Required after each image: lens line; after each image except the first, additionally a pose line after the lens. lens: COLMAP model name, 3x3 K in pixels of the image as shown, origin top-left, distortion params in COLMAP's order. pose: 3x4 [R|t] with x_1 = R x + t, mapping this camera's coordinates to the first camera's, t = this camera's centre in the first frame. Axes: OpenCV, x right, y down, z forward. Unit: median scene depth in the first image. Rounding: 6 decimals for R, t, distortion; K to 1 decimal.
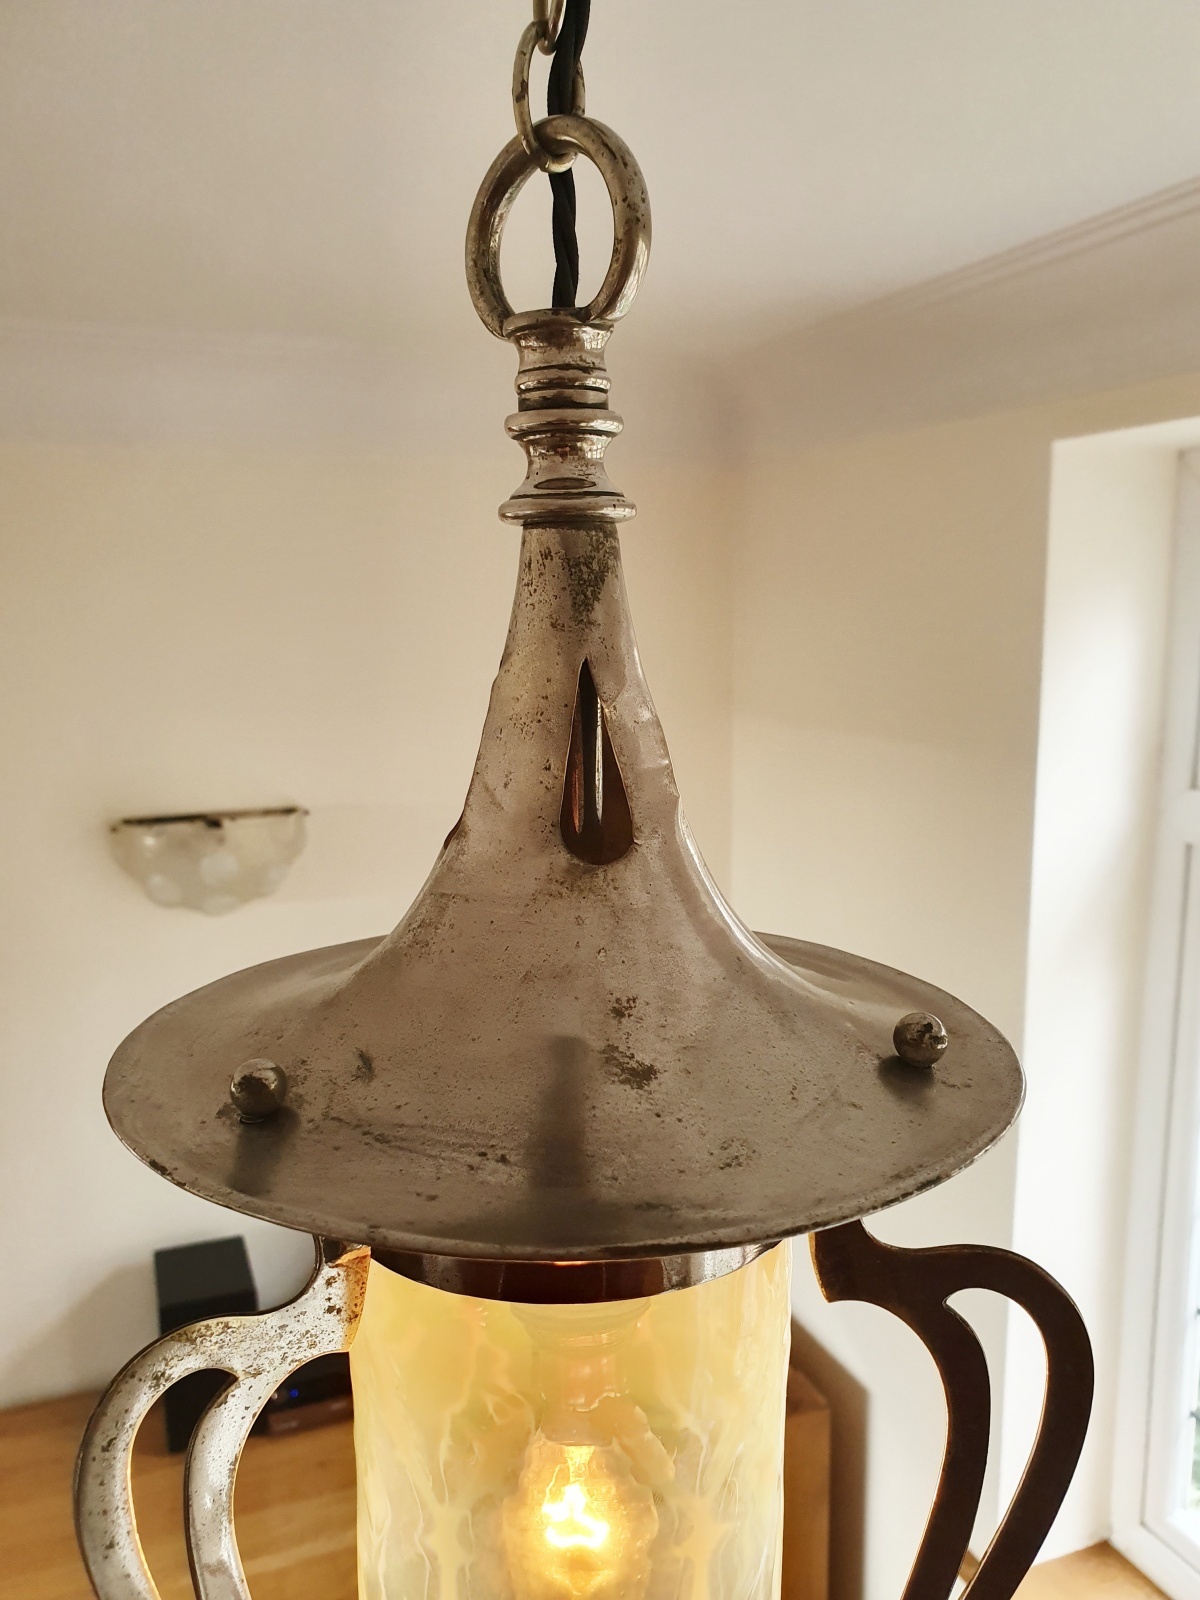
lens RADIAL K [[1286.4, 0, 603.9], [0, 1286.4, 779.7], [0, 0, 1]] dist [-0.010452, -0.005473]
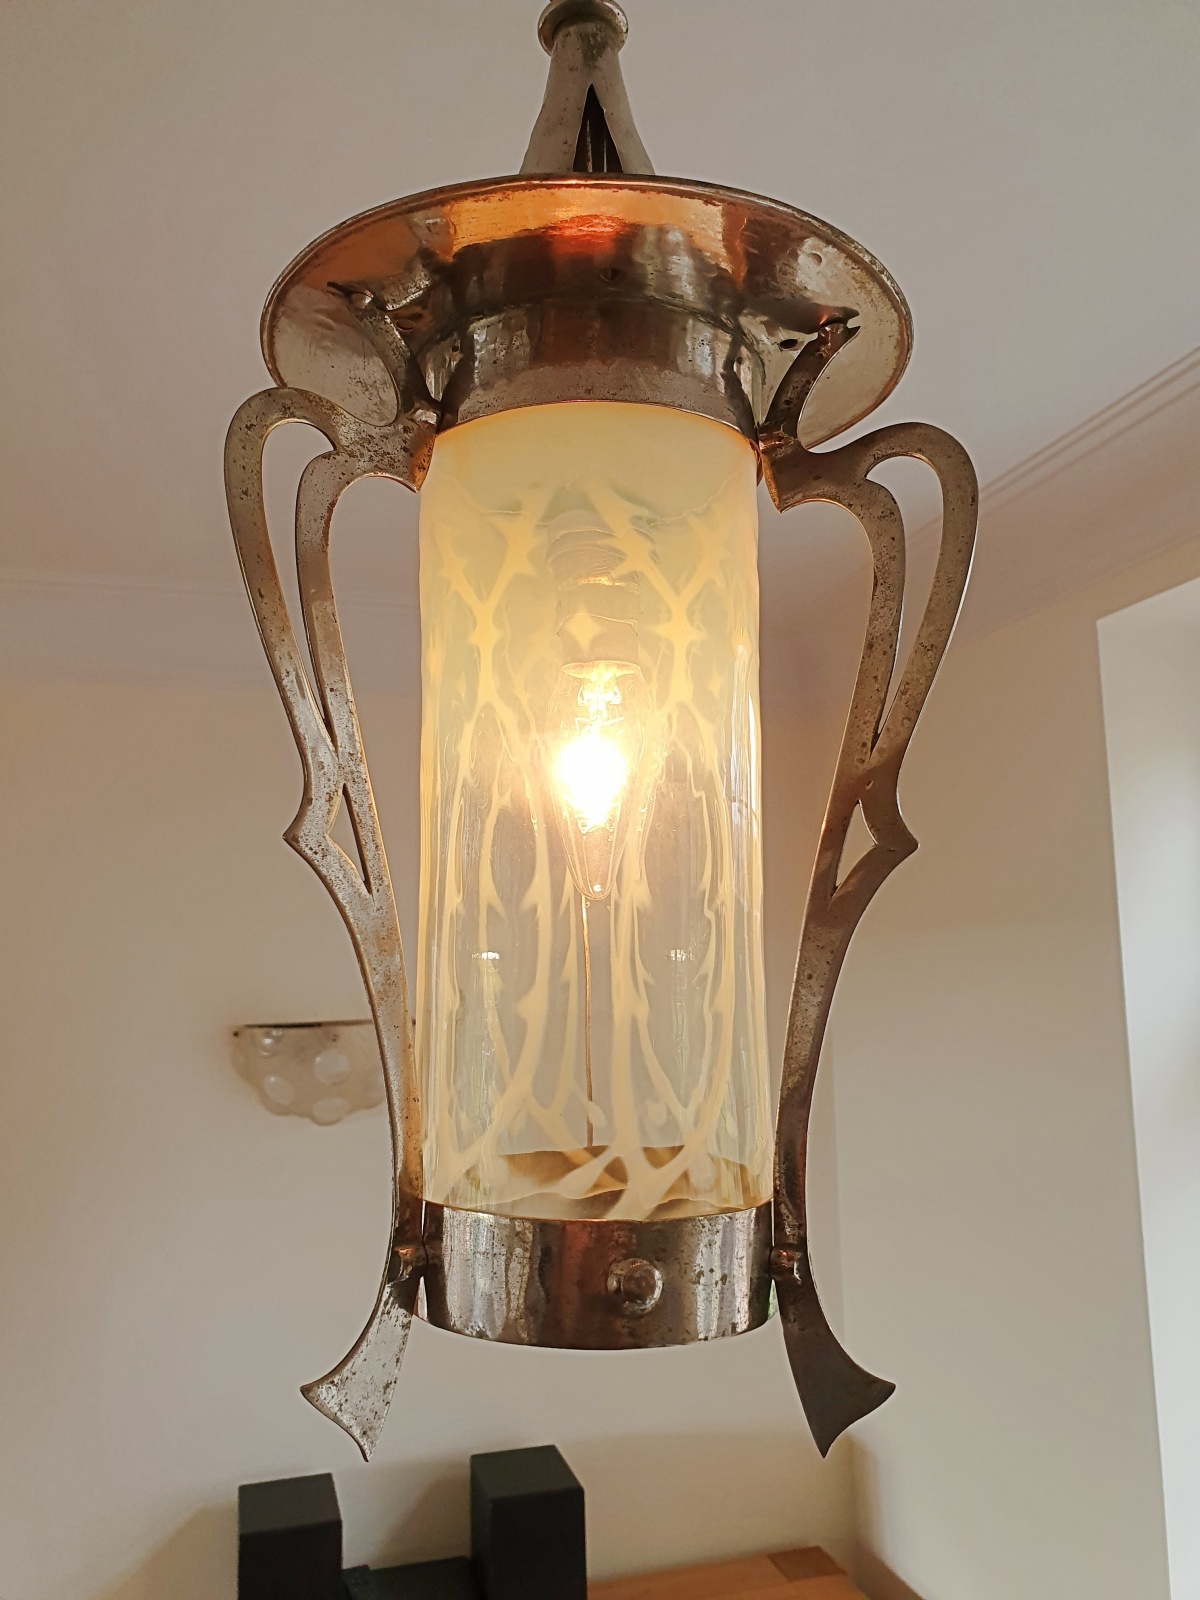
lens RADIAL K [[1278.9, 0, 604.3], [0, 1278.9, 830.1], [0, 0, 1]] dist [0.002828, -0.000614]
pose [[0.995919, -0.024380, -0.086894, 0.108631], [-0.001347, 0.958699, -0.284421, 1.167321], [0.090240, 0.283377, 0.954753, -0.184642]]
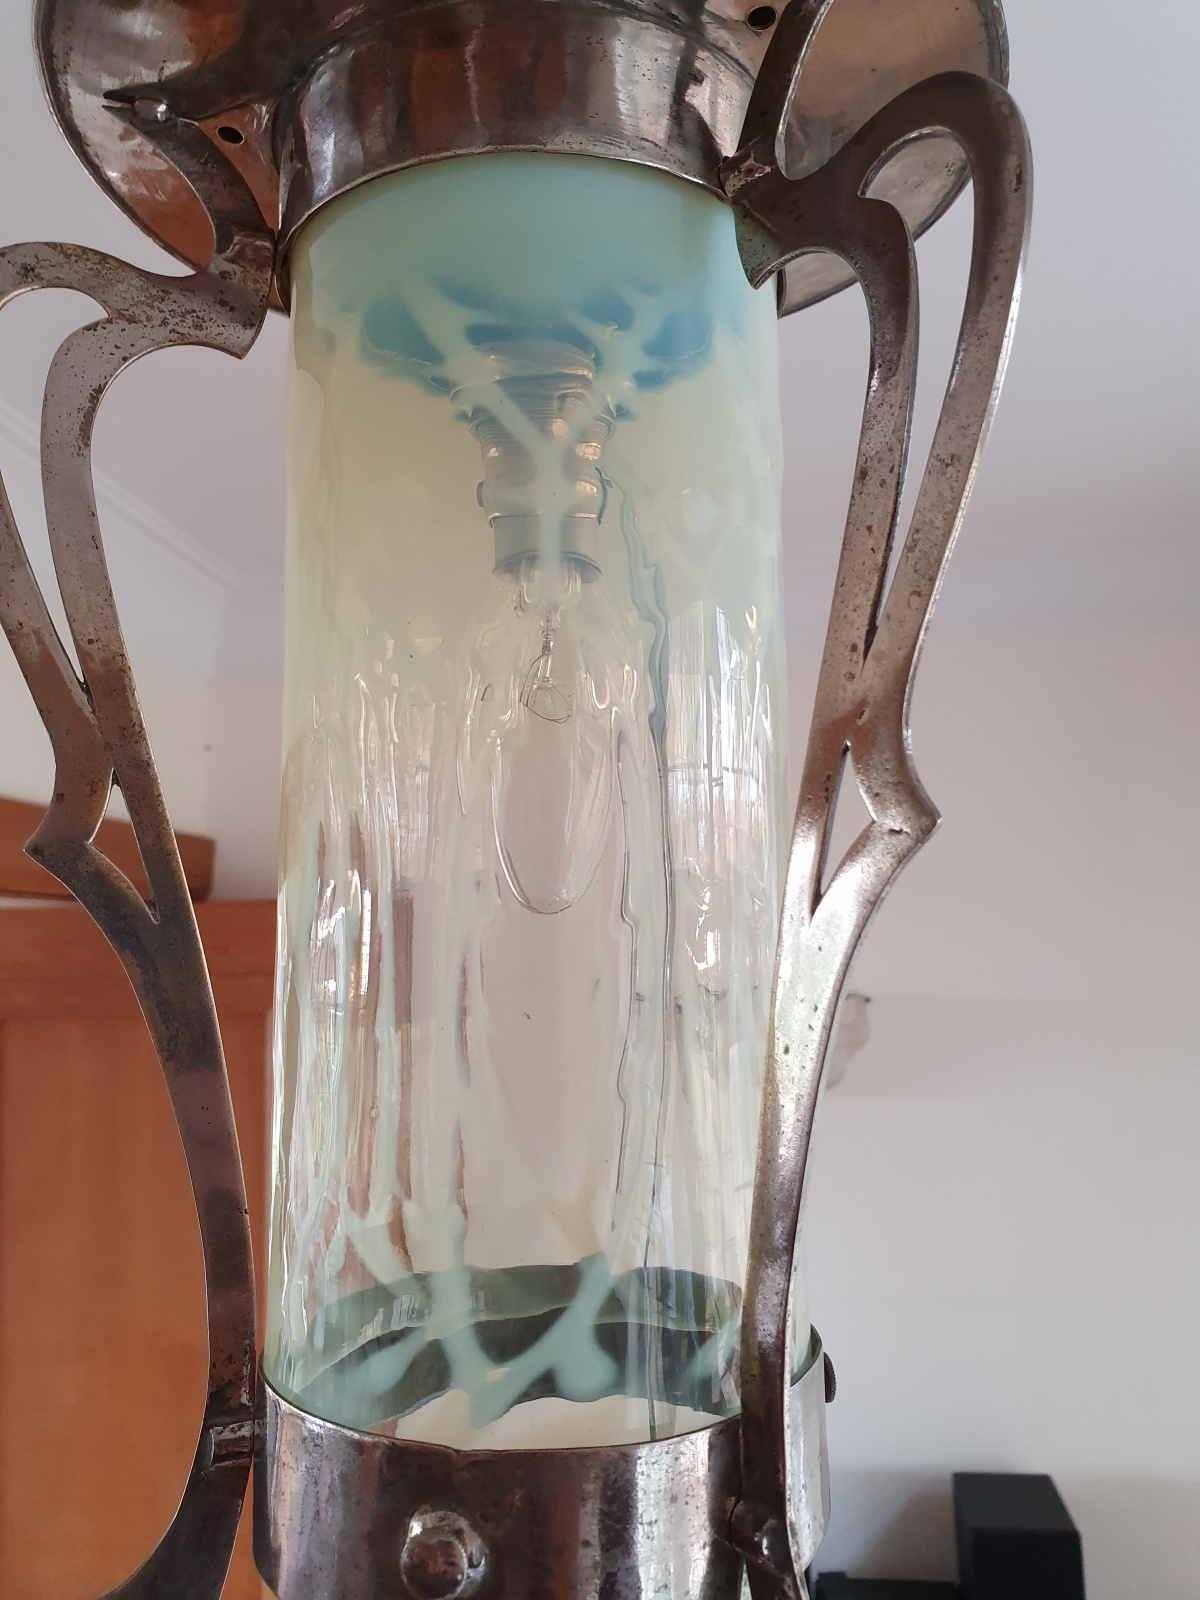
lens RADIAL K [[1286.4, 0, 603.9], [0, 1286.4, 779.7], [0, 0, 1]] dist [-0.010452, -0.005473]
pose [[0.876685, -0.077199, -0.474830, 0.476577], [-0.064115, 0.959484, -0.274371, 1.005787], [0.476773, 0.270981, 0.836216, 0.370852]]
